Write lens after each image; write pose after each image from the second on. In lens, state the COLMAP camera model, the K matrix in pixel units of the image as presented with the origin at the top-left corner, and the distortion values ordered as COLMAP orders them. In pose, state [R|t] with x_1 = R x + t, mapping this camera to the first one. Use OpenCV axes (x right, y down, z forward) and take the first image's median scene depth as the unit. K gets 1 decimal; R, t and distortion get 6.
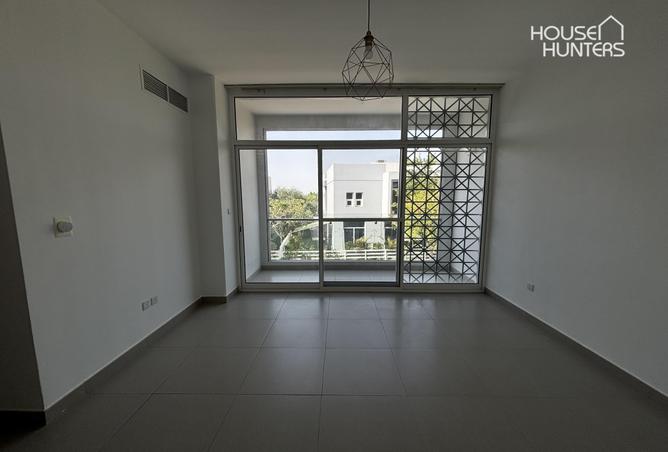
lens RADIAL K [[266.9, 0, 333.9], [0, 266.9, 231.3], [0, 0, 1]] dist [0.000543, 0.000049]
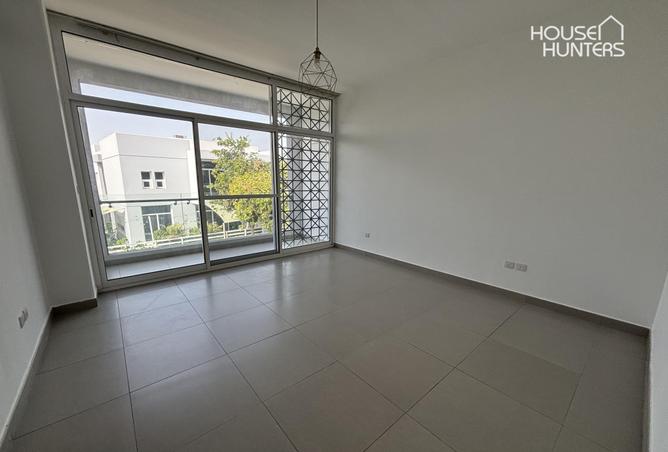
lens RADIAL K [[262.1, 0, 333.0], [0, 262.1, 239.2], [0, 0, 1]] dist [0.000649, 0.000007]
pose [[0.757838, -0.134412, 0.638447, -0.325594], [0.070435, 0.989685, 0.124752, 0.019076], [-0.648629, -0.049573, 0.759488, -0.042685]]
